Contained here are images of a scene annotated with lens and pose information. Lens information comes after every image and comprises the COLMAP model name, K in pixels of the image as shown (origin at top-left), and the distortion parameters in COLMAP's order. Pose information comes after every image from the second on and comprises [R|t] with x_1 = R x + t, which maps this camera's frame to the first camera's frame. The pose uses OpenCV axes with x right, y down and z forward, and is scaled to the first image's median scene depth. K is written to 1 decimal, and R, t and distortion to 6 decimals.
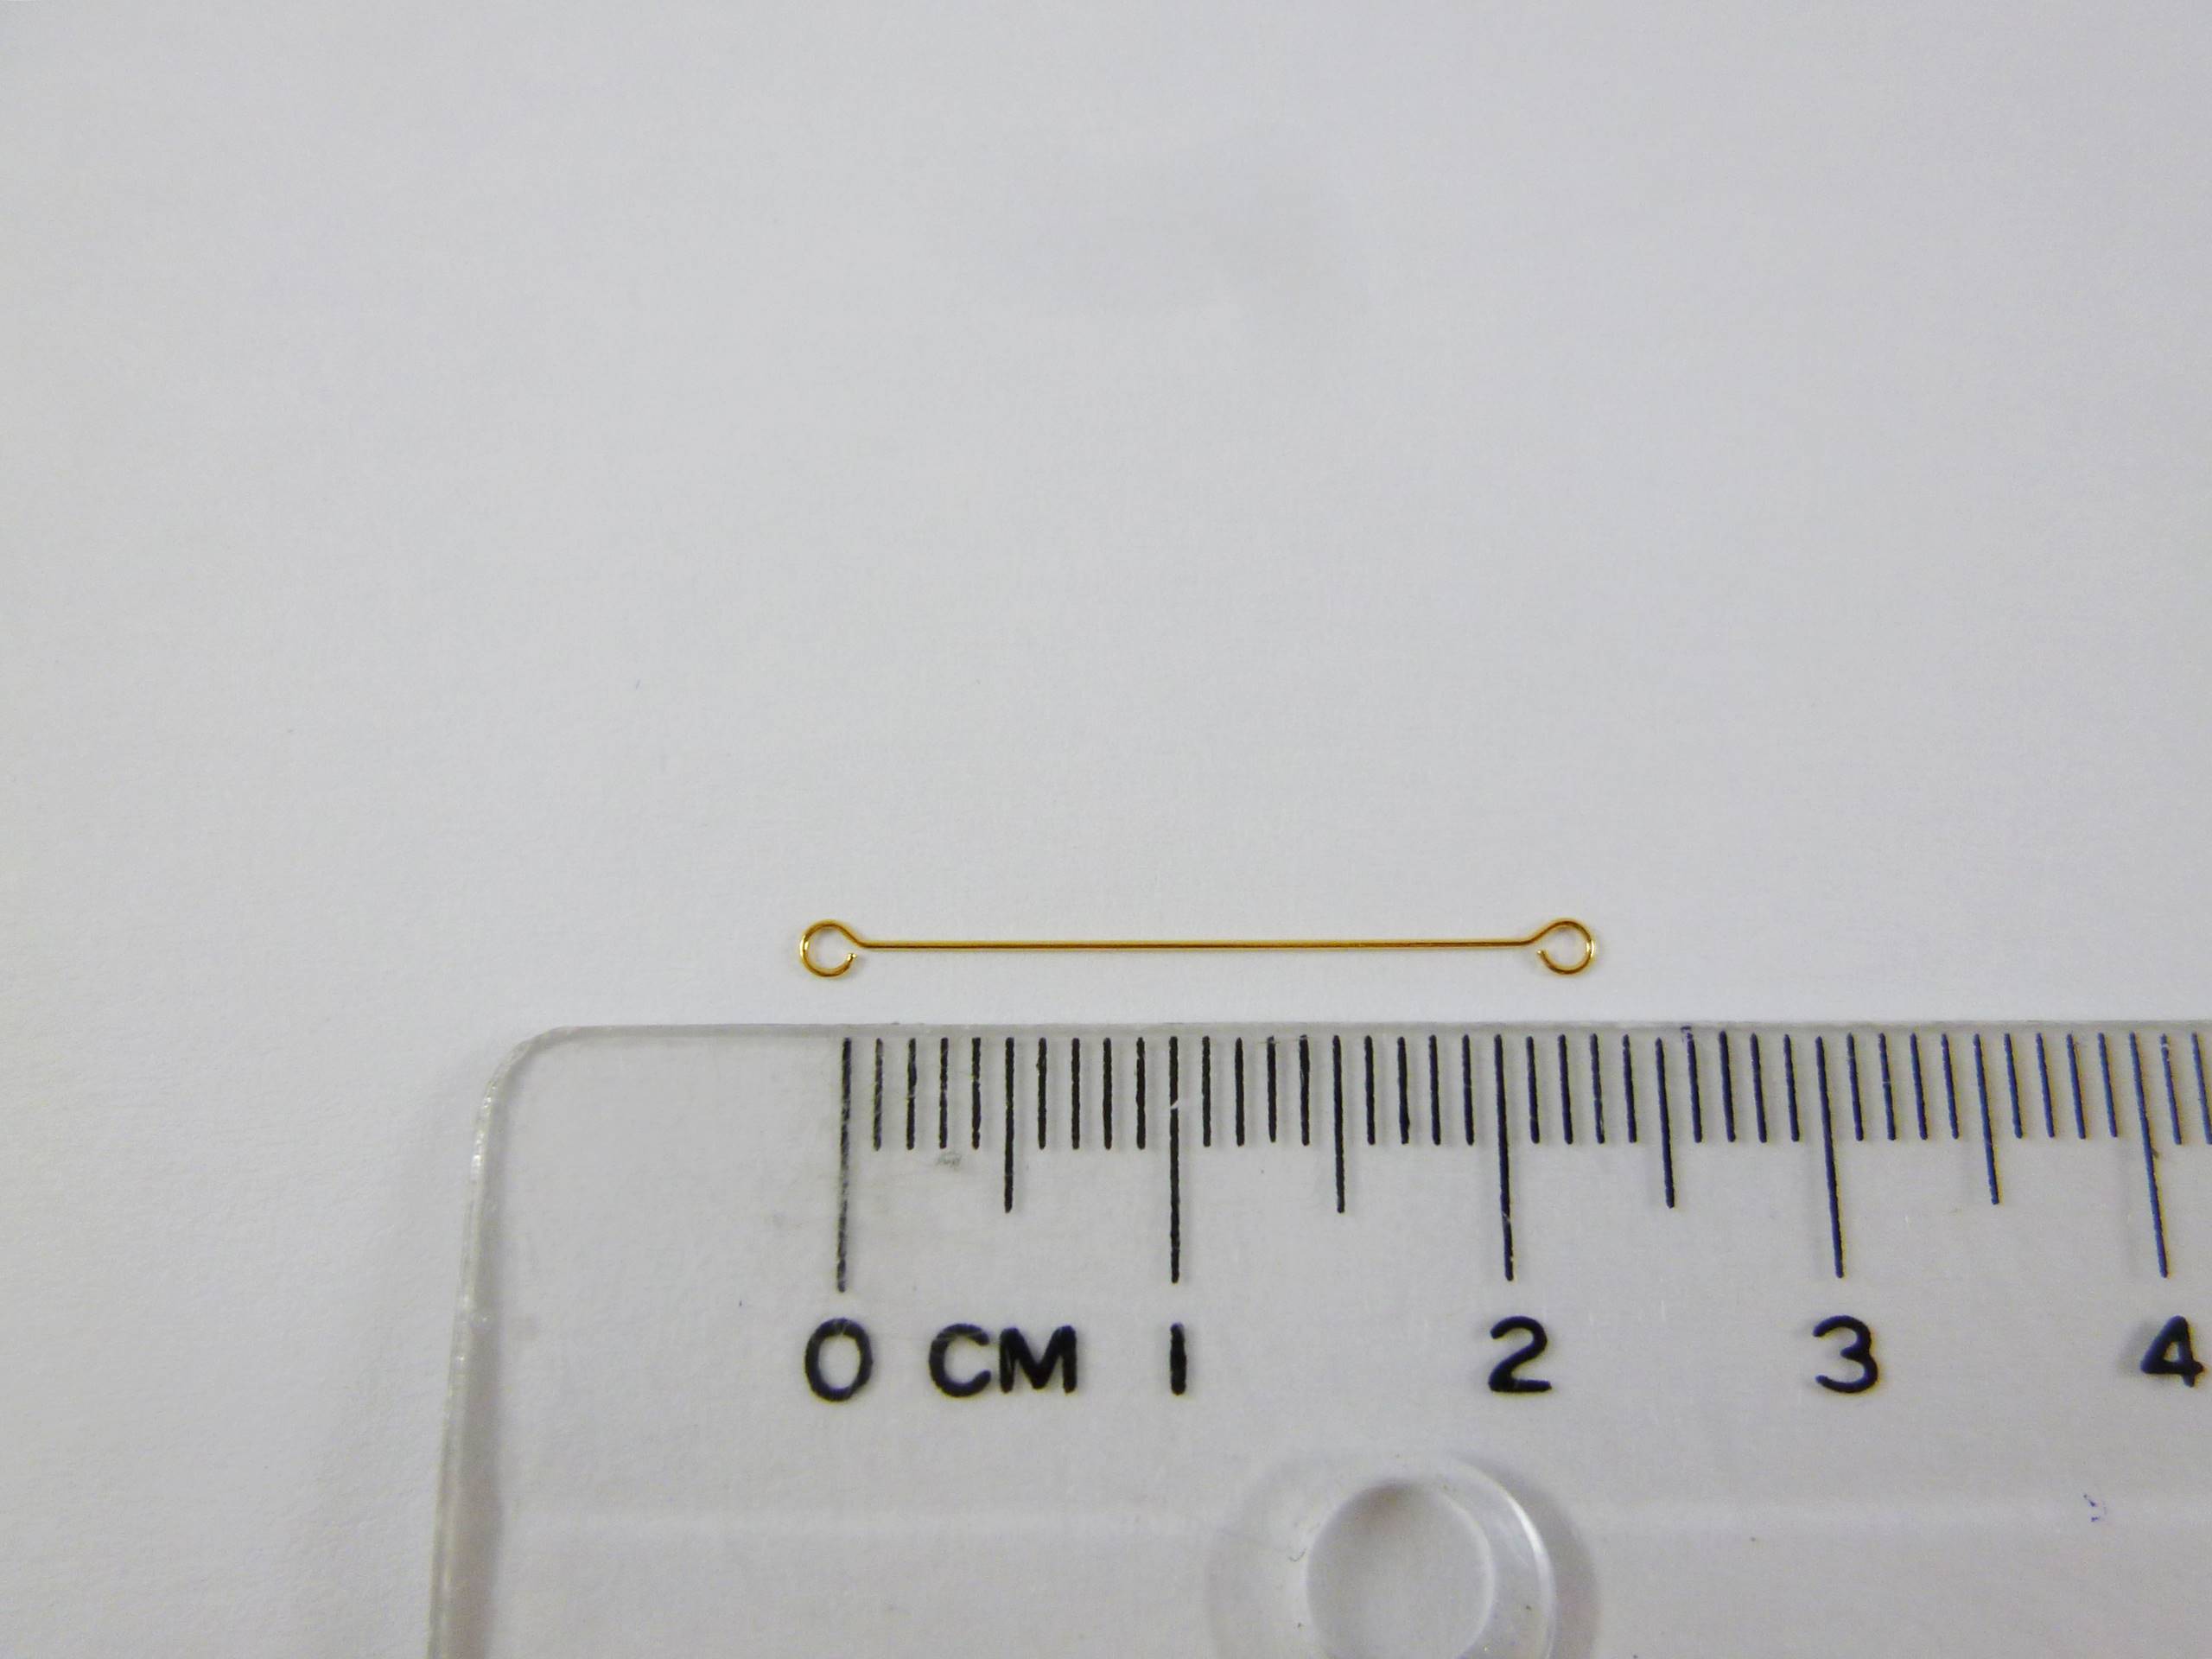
lens RADIAL K [[1573.9, 0, 1104.6], [0, 1573.9, 829.6], [0, 0, 1]] dist [-0.045029, 0.006079]
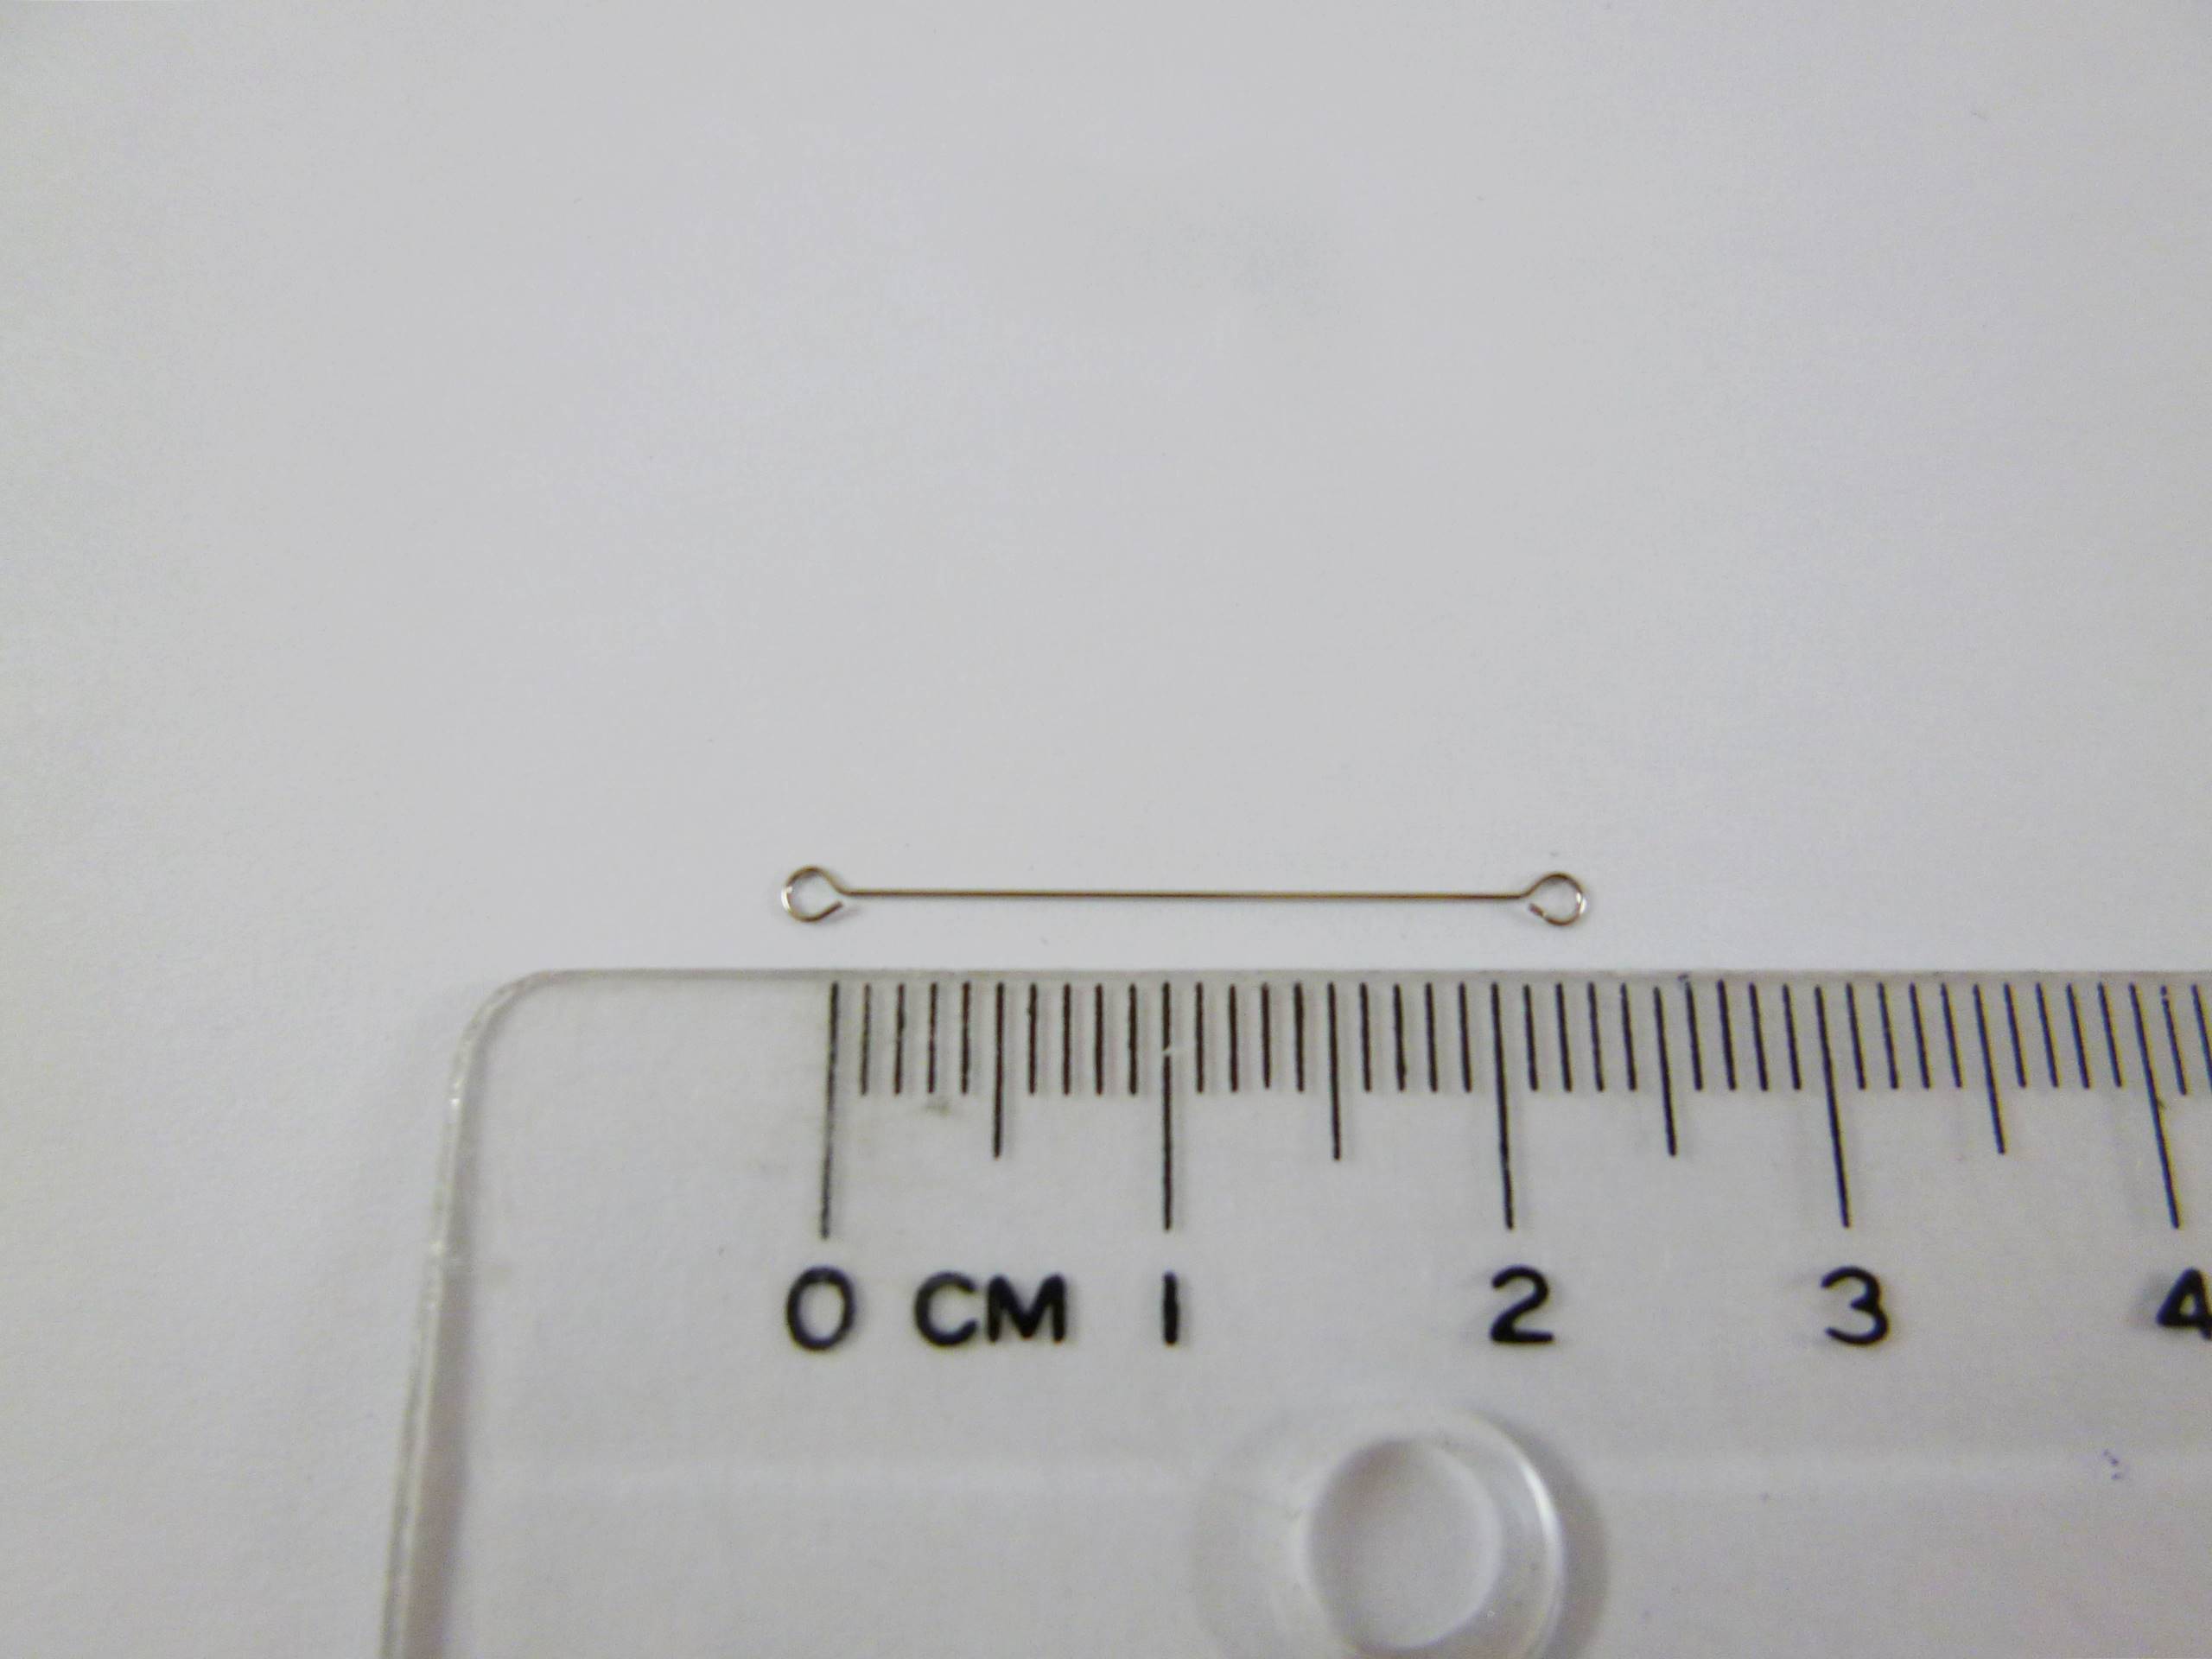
lens RADIAL K [[1573.9, 0, 1104.6], [0, 1573.9, 829.6], [0, 0, 1]] dist [-0.045029, 0.006079]
pose [[0.999936, 0.006320, 0.009433, -0.004878], [-0.005603, 0.997232, -0.074141, 0.110594], [-0.009876, 0.074083, 0.997203, 0.008293]]
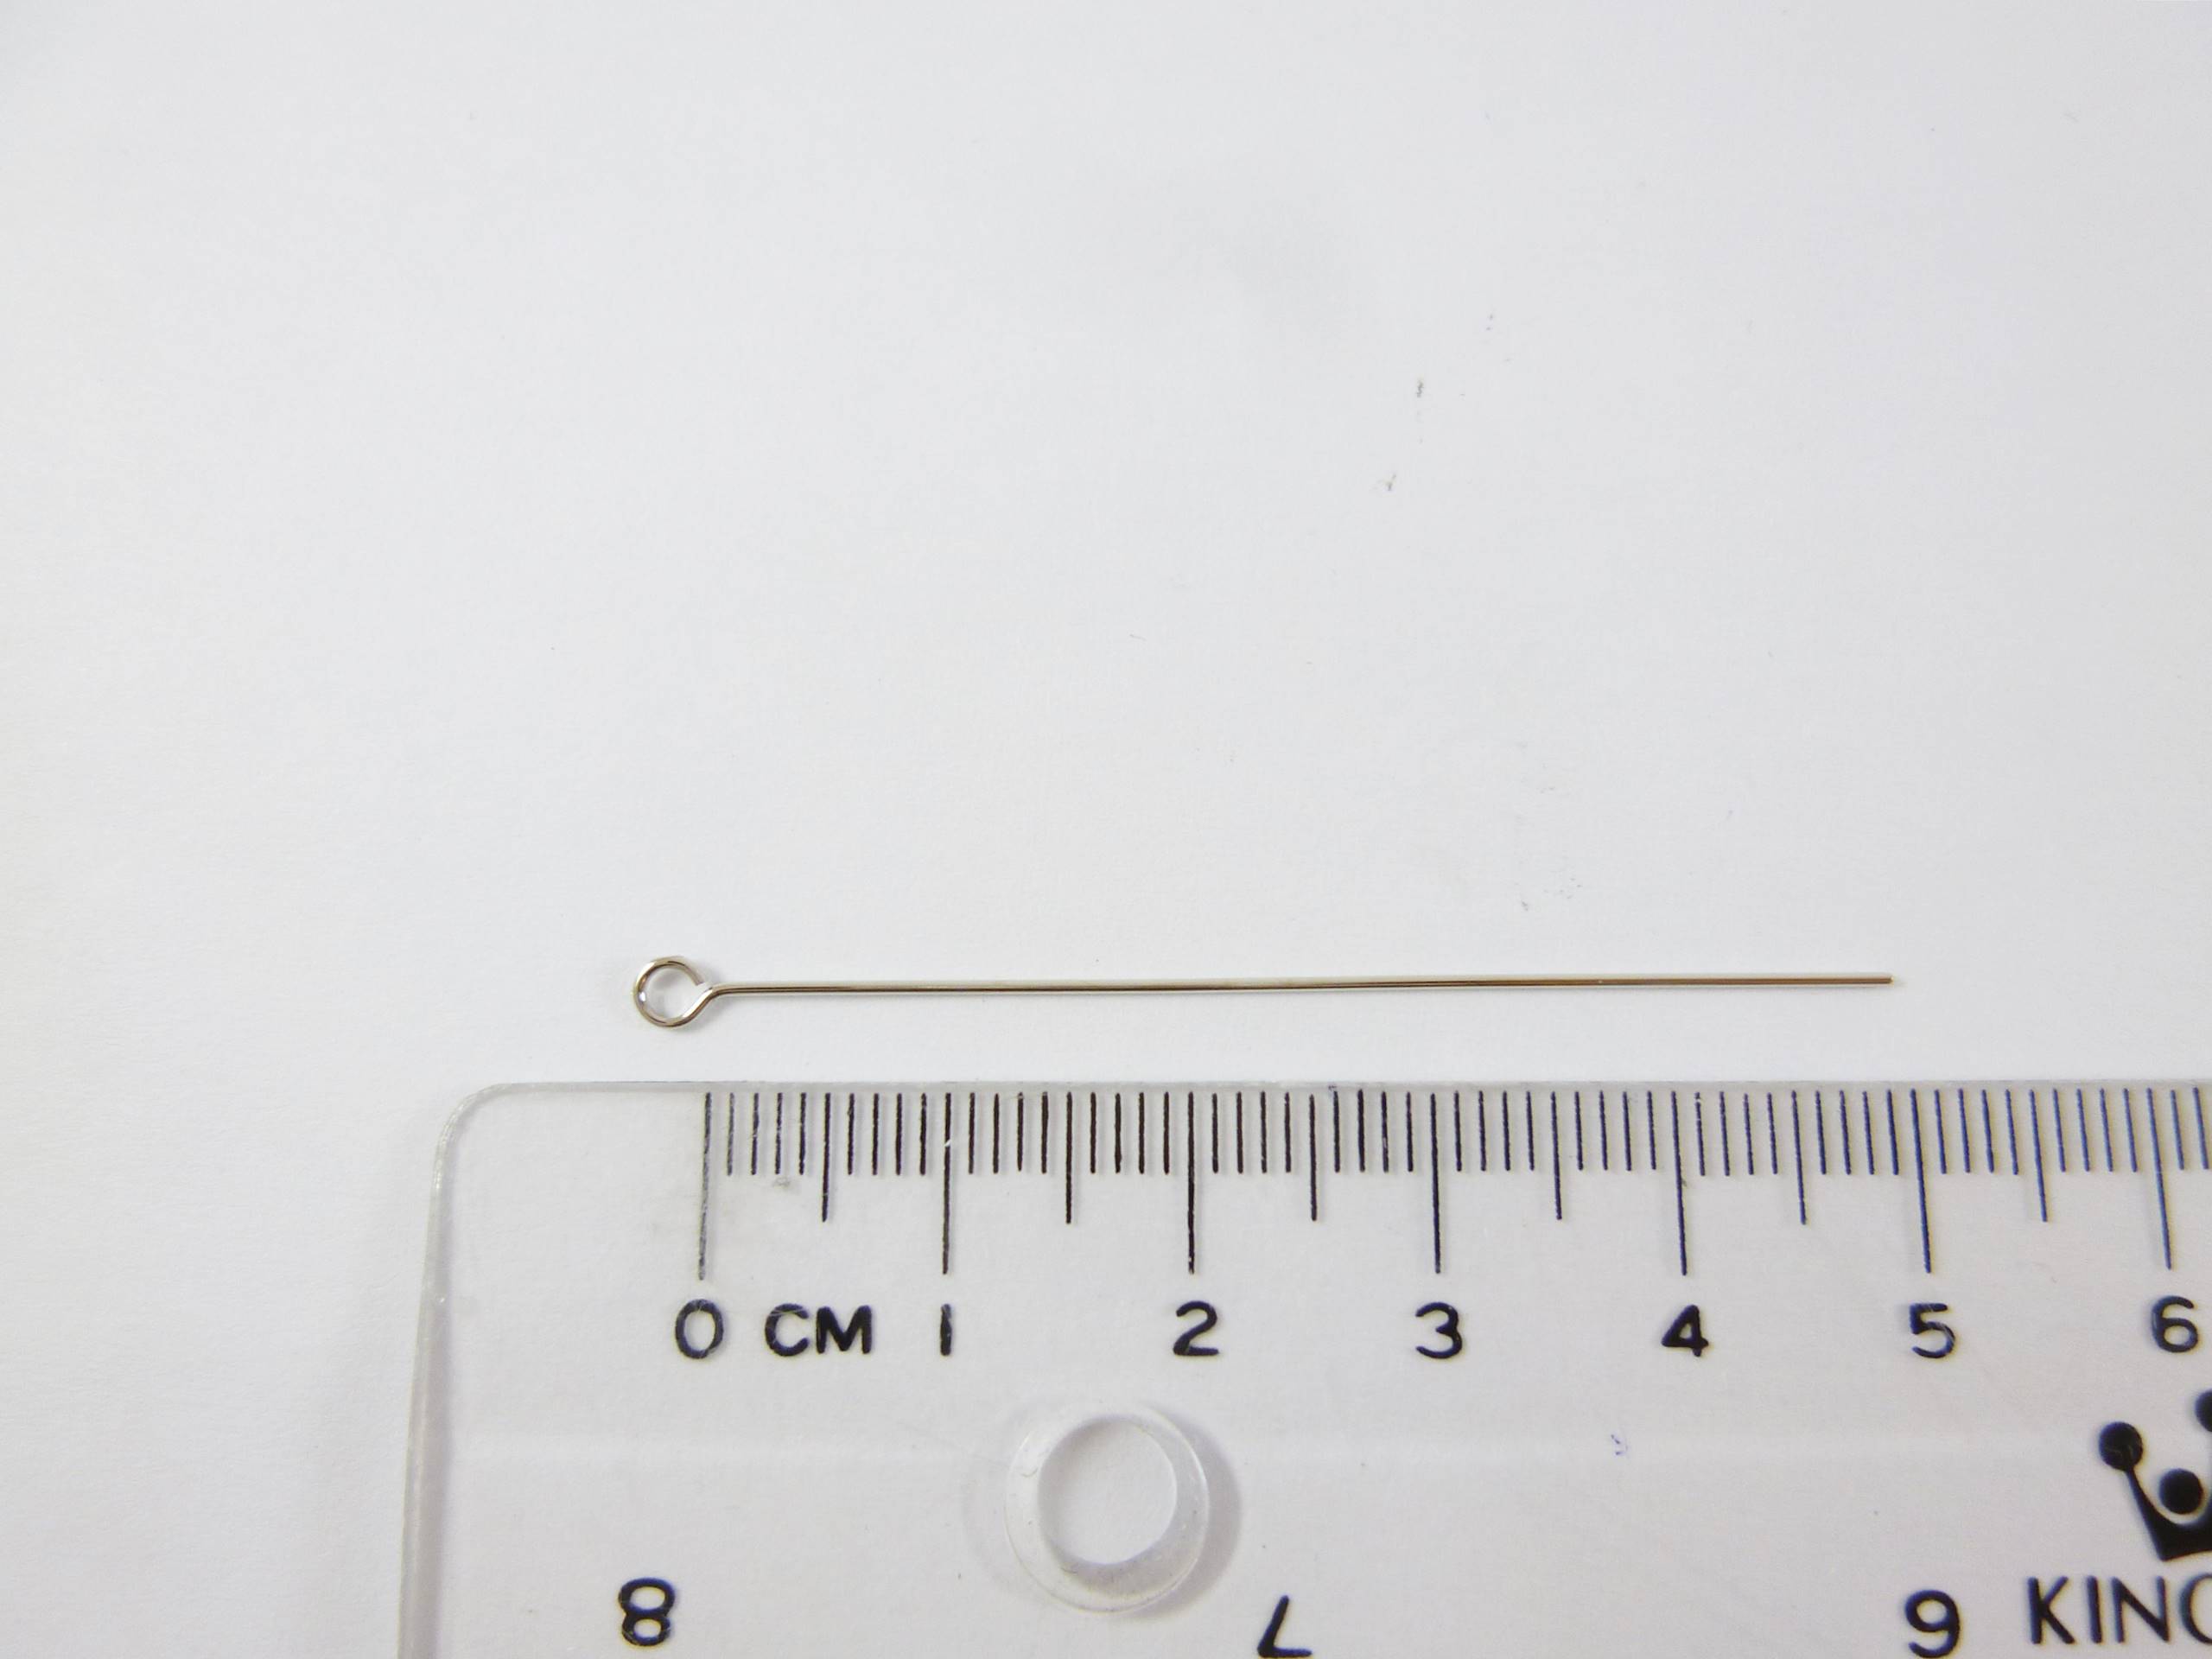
lens RADIAL K [[1573.9, 0, 1104.6], [0, 1573.9, 829.6], [0, 0, 1]] dist [-0.045029, 0.006079]
pose [[0.999917, -0.002086, -0.012710, 0.197320], [0.002445, 0.999596, 0.028320, -0.132132], [0.012646, -0.028349, 0.999518, -0.340130]]
